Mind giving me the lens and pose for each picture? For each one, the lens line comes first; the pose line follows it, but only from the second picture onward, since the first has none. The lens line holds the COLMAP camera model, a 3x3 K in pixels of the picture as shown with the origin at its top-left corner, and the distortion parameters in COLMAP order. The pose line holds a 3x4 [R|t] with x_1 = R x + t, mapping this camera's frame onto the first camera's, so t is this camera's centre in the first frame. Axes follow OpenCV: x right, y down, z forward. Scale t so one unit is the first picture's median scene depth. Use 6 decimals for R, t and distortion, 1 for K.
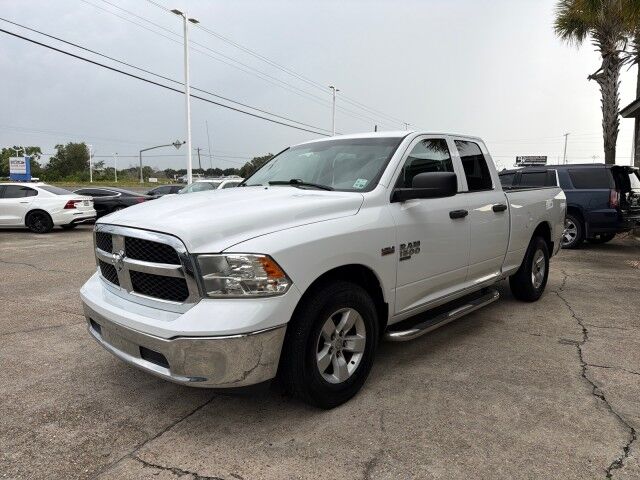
lens RADIAL K [[448.9, 0, 320.1], [0, 448.9, 240.5], [0, 0, 1]] dist [0.046080, -0.062038]
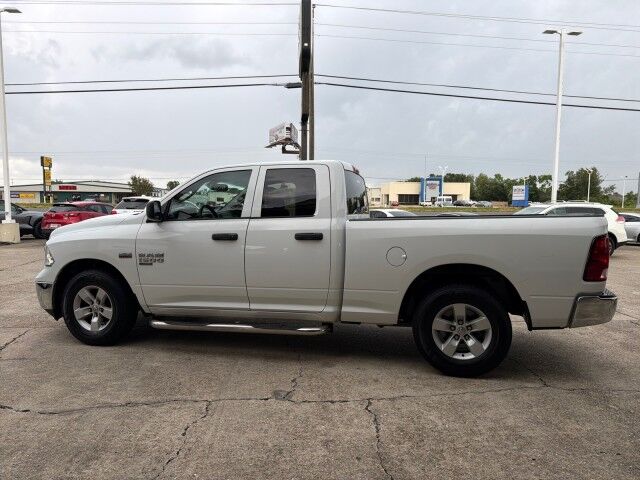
lens RADIAL K [[448.9, 0, 320.1], [0, 448.9, 240.5], [0, 0, 1]] dist [0.046080, -0.062038]
pose [[0.496539, 0.058976, -0.866009, 0.947770], [-0.107183, 0.994220, 0.006253, -0.056146], [0.861372, 0.089717, 0.499990, 0.443724]]
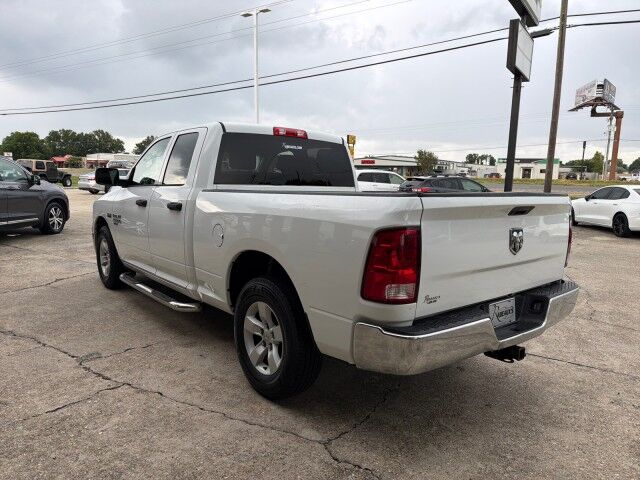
lens RADIAL K [[448.0, 0, 322.9], [0, 448.0, 250.4], [0, 0, 1]] dist [0.068243, -0.096185]
pose [[-0.115934, 0.150557, -0.981780, 0.964484], [-0.143067, 0.975607, 0.166504, -0.136222], [0.982899, 0.159764, -0.091566, 1.084842]]
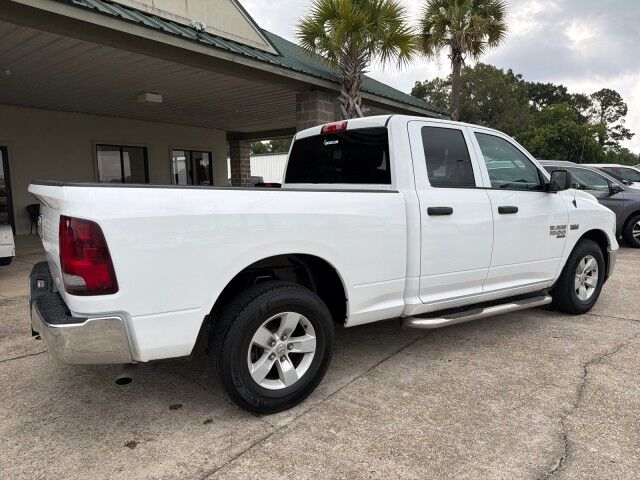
lens RADIAL K [[447.2, 0, 317.7], [0, 447.2, 245.3], [0, 0, 1]] dist [0.047598, -0.063073]
pose [[-0.974513, -0.030863, 0.222198, 0.073638], [0.026606, 0.967598, 0.251089, -0.193831], [-0.222748, 0.250601, -0.942116, 1.643518]]
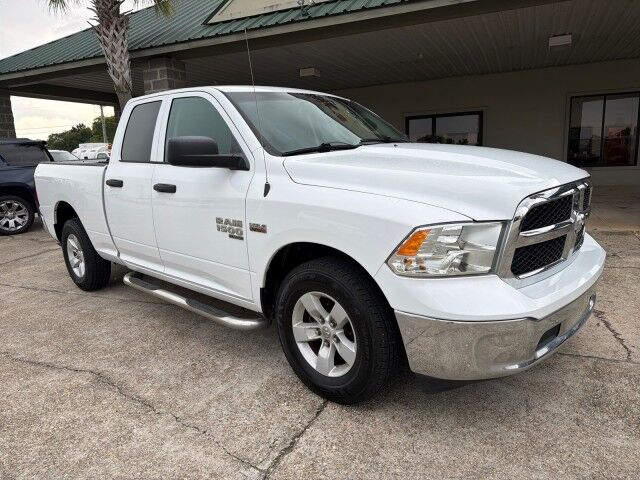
lens RADIAL K [[448.9, 0, 320.1], [0, 448.9, 240.5], [0, 0, 1]] dist [0.046080, -0.062038]
pose [[-0.009143, -0.198655, 0.980027, -0.642943], [0.163008, 0.966662, 0.197467, -0.085208], [-0.986582, 0.161557, 0.023544, 0.728688]]
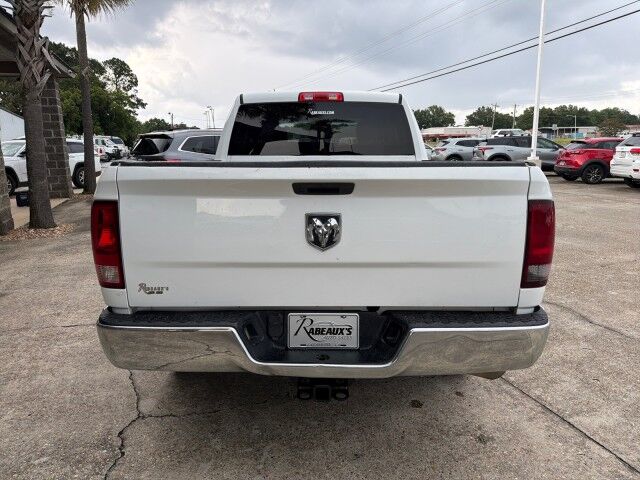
lens RADIAL K [[448.9, 0, 320.1], [0, 448.9, 240.5], [0, 0, 1]] dist [0.046080, -0.062038]
pose [[-0.726911, 0.141872, -0.671917, 0.700555], [-0.077327, 0.955295, 0.285362, -0.181408], [0.682364, 0.259390, -0.683444, 1.453839]]
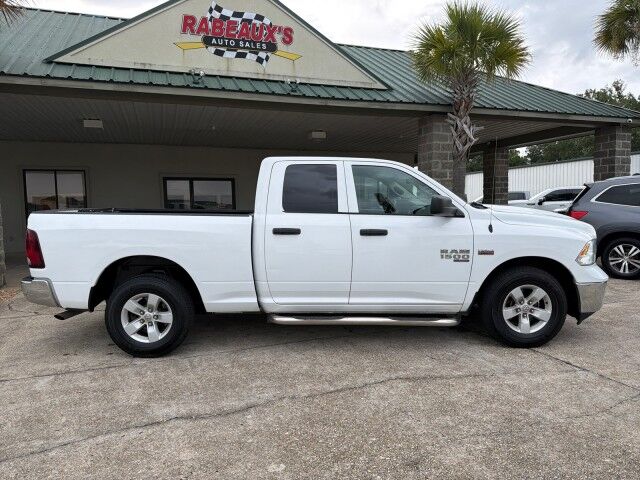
lens RADIAL K [[448.9, 0, 320.1], [0, 448.9, 240.5], [0, 0, 1]] dist [0.046080, -0.062038]
pose [[-0.703797, -0.054983, 0.708270, -0.525968], [0.095256, 0.980693, 0.170786, -0.192285], [-0.703986, 0.187666, -0.684971, 1.513570]]
